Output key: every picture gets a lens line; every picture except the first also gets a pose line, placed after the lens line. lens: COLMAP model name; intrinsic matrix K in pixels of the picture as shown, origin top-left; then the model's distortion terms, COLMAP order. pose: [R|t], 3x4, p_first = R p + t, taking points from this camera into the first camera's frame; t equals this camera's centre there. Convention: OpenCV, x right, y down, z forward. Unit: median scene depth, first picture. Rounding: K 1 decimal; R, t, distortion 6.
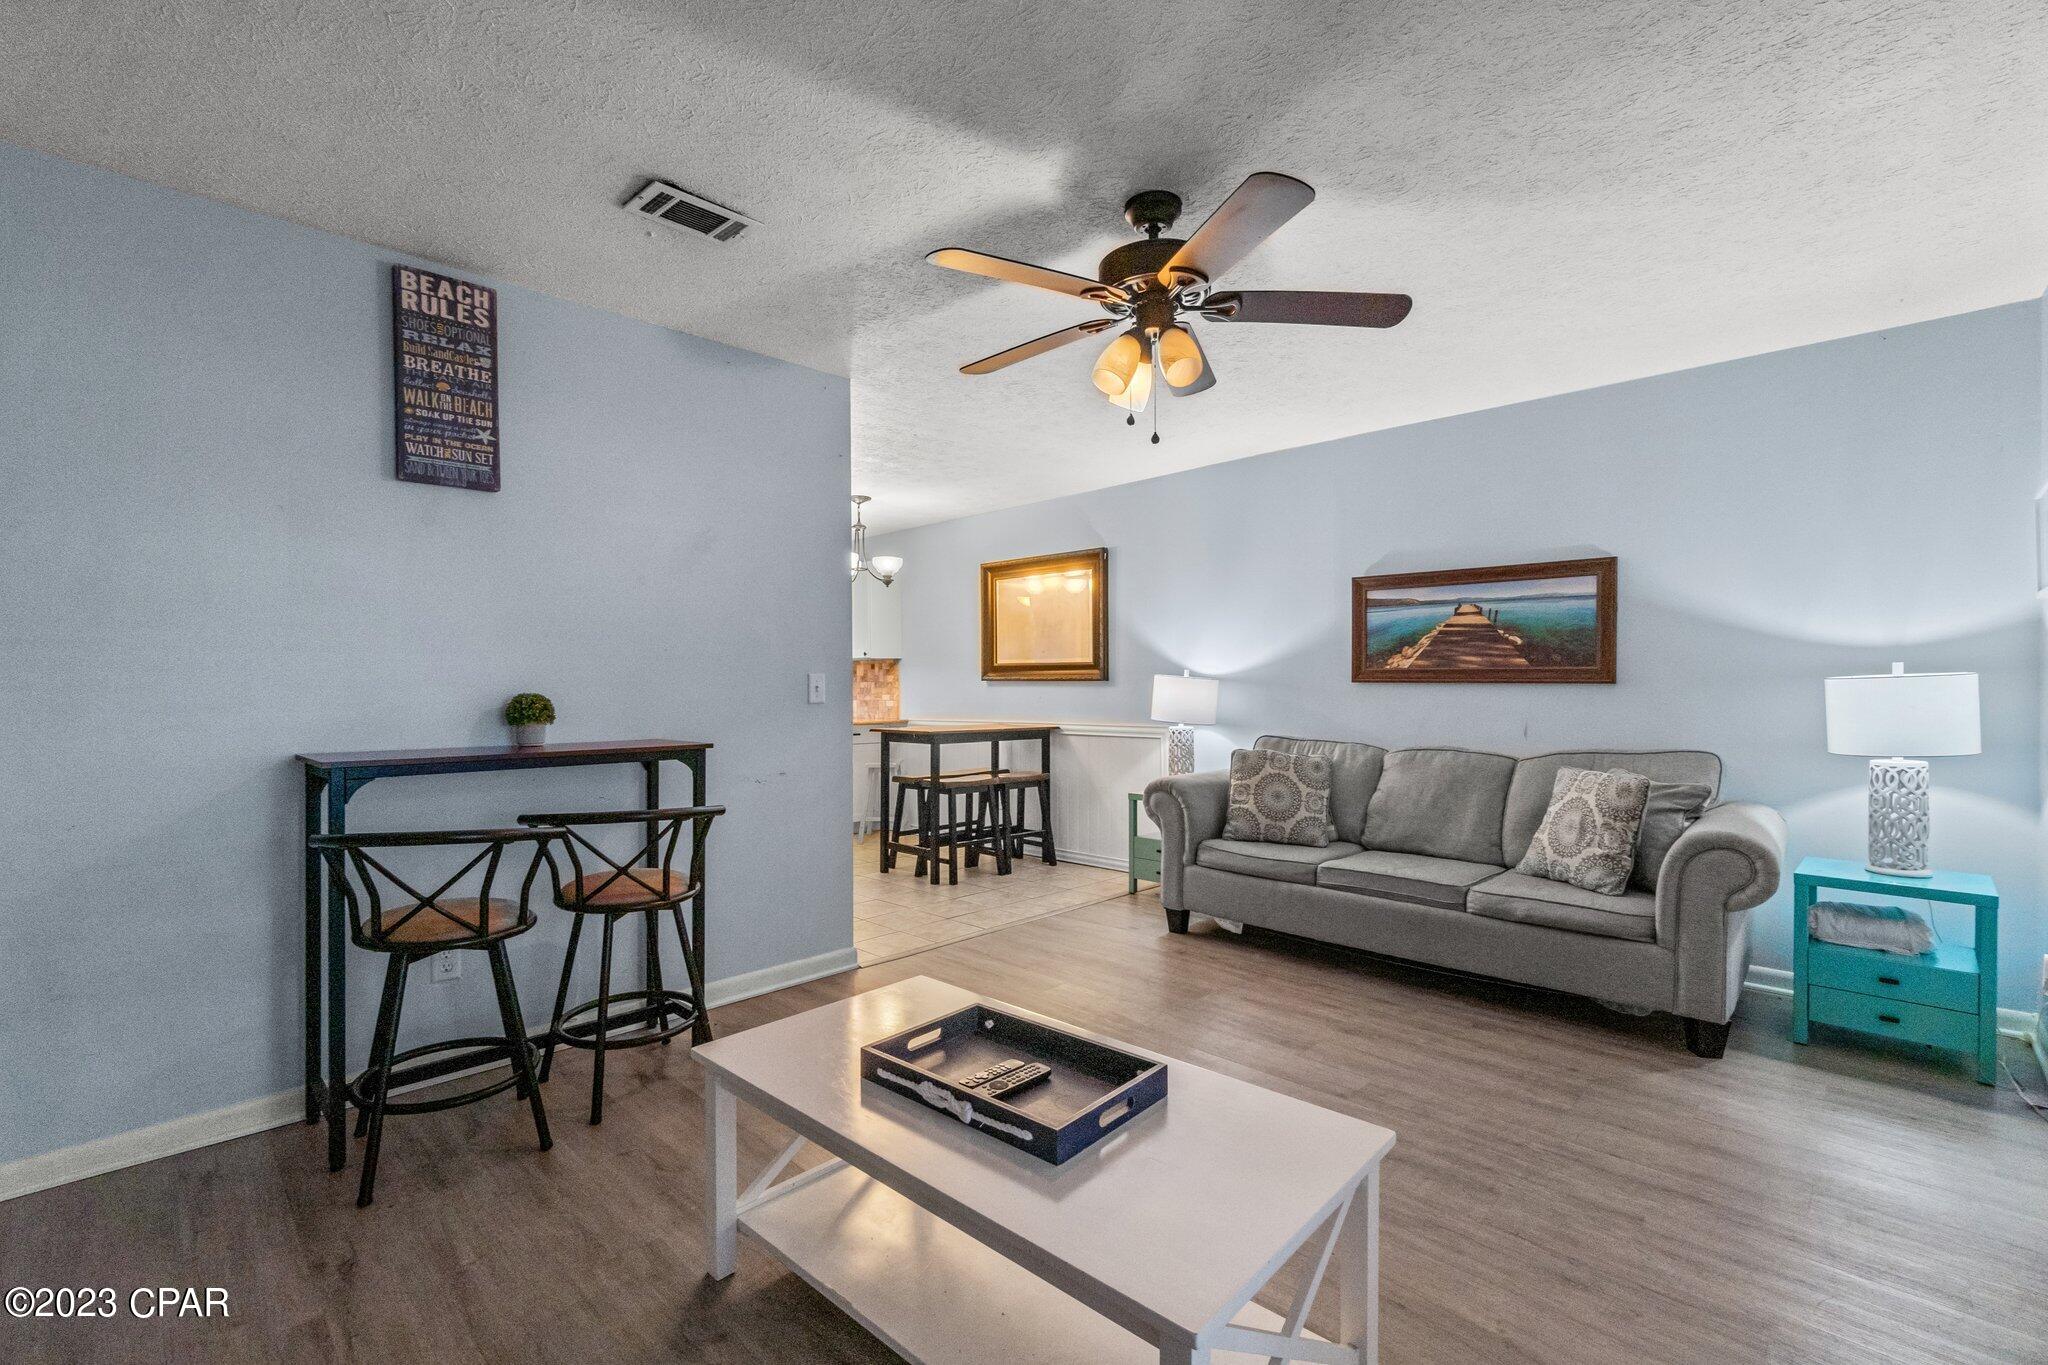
lens RADIAL K [[886.6, 0, 1025.2], [0, 886.6, 689.5], [0, 0, 1]] dist [-0.004378, -0.000400]
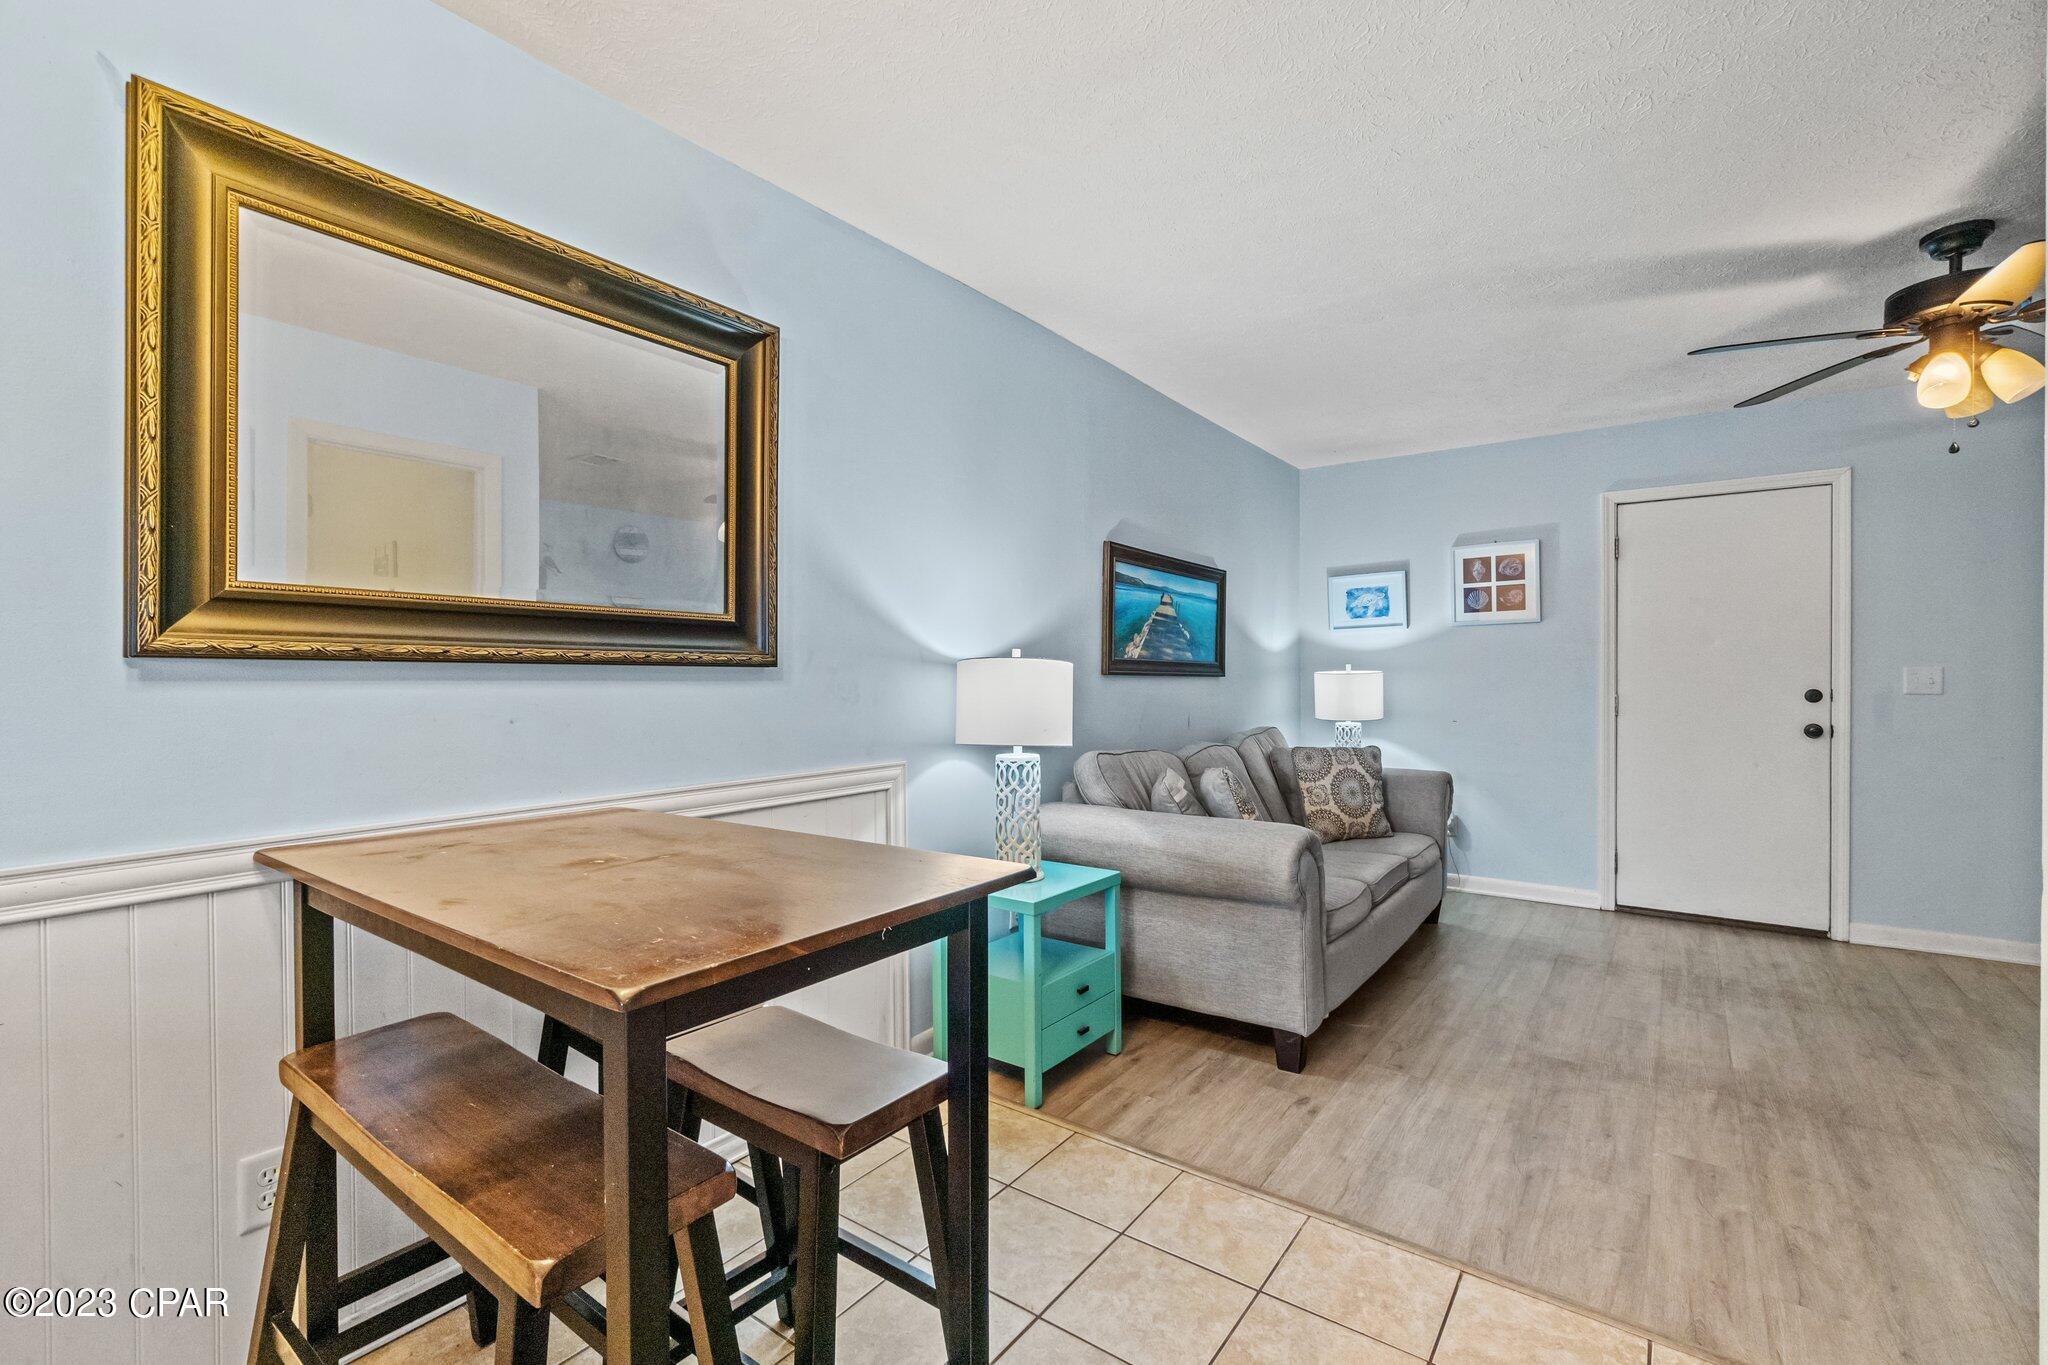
lens RADIAL K [[886.6, 0, 1031.2], [0, 886.6, 673.5], [0, 0, 1]] dist [-0.004378, -0.000400]
pose [[-0.141804, 0.005190, 0.989881, -0.463240], [0.006028, 0.999972, -0.004379, -0.007153], [-0.989876, 0.005346, -0.141832, 1.378177]]
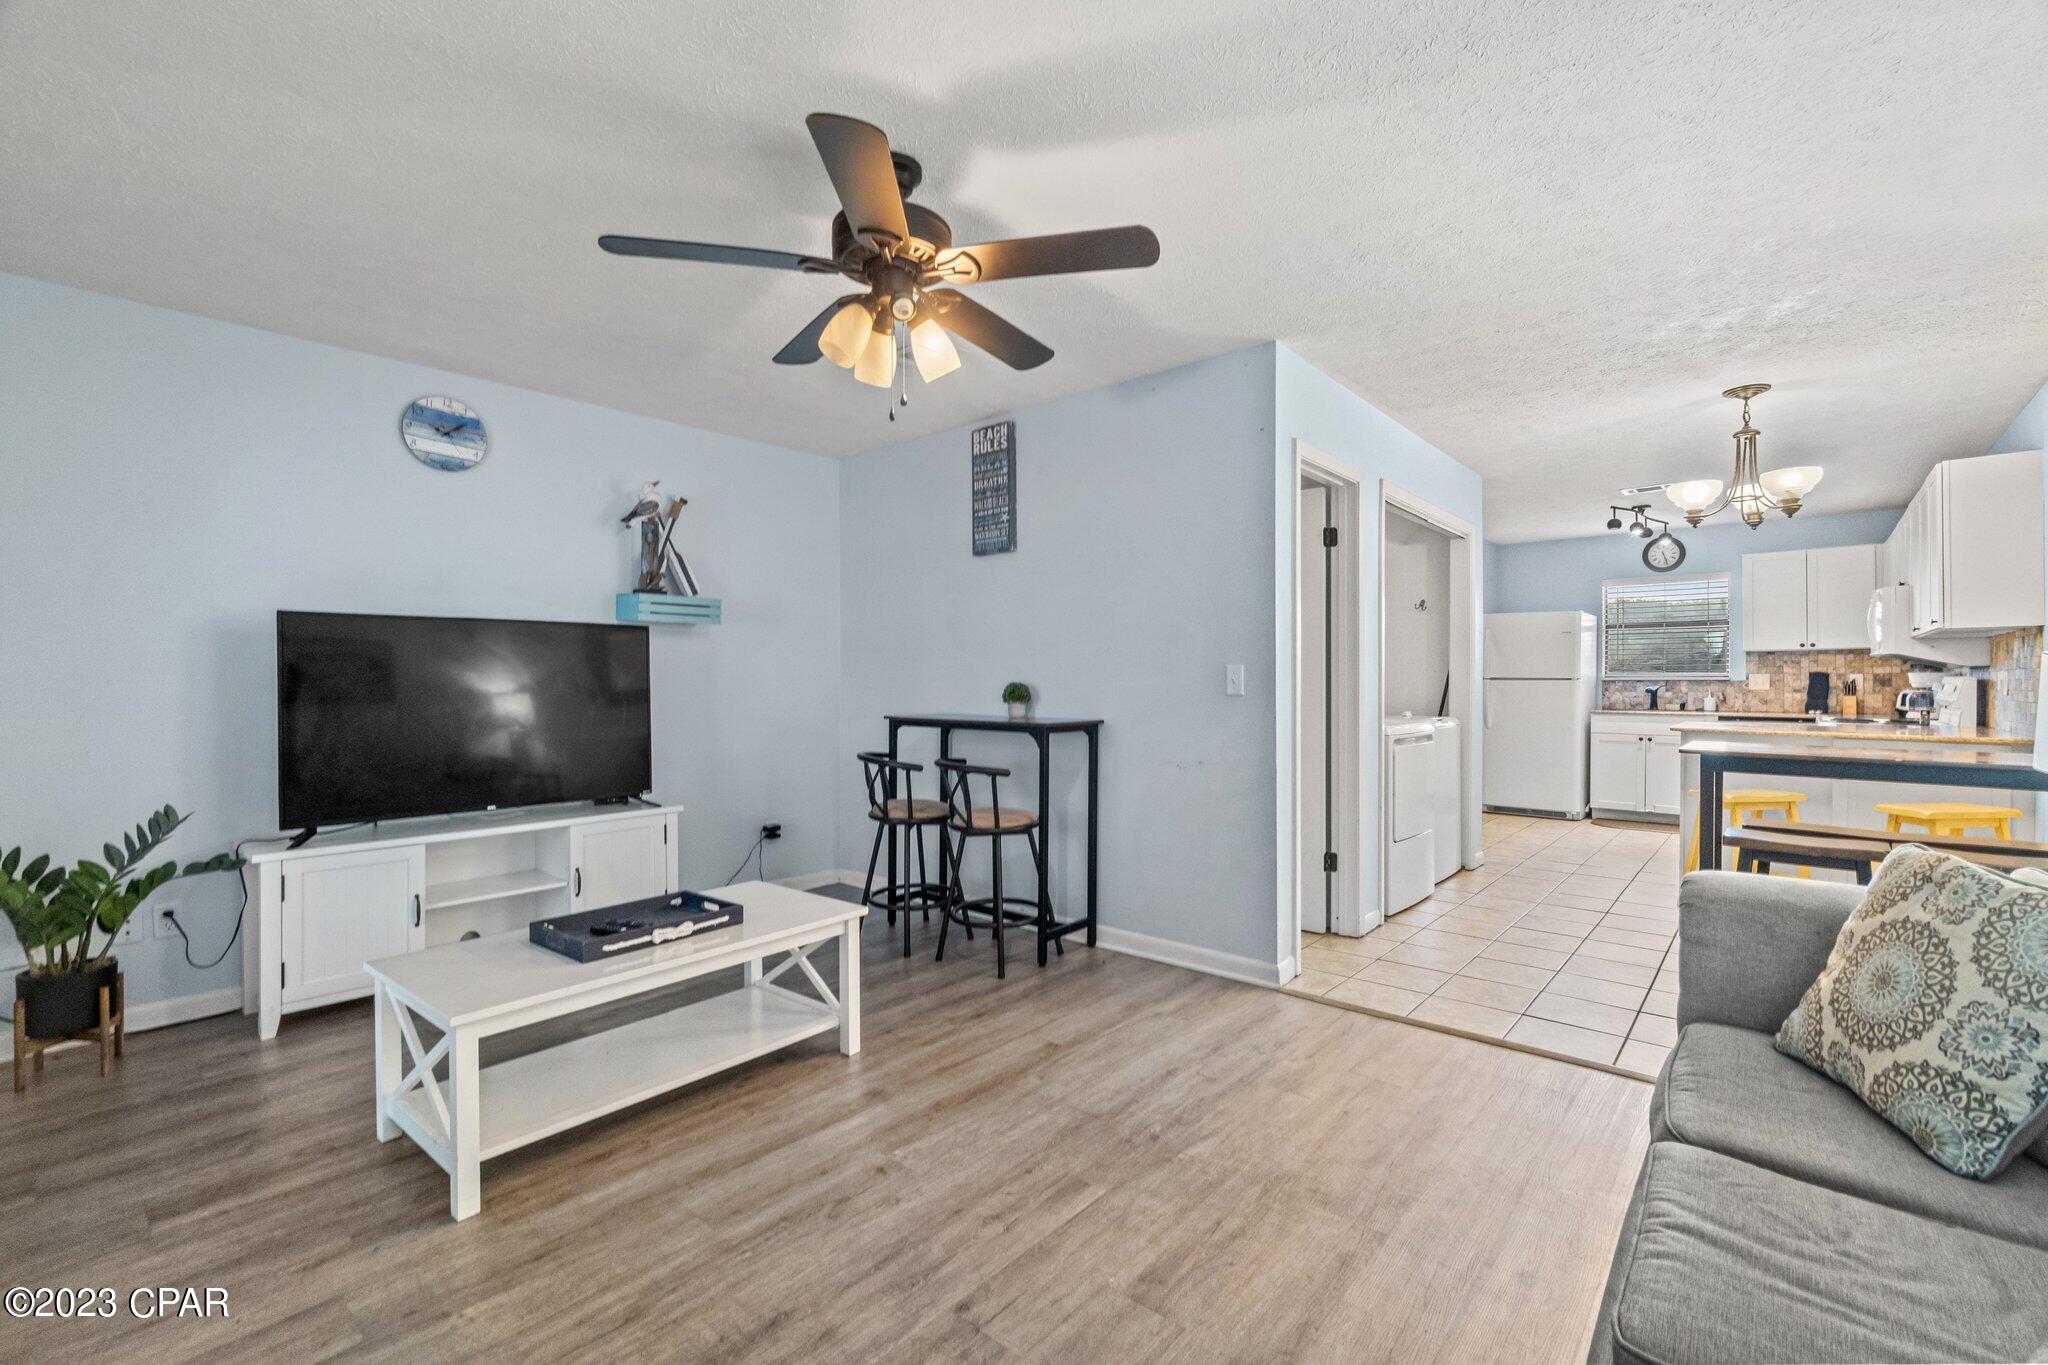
lens RADIAL K [[886.6, 0, 1034.3], [0, 886.6, 678.9], [0, 0, 1]] dist [-0.004378, -0.000400]
pose [[0.060670, 0.003565, -0.998152, 0.662346], [-0.003099, 0.999989, 0.003383, -0.004607], [0.998153, 0.002888, 0.060680, 0.664260]]
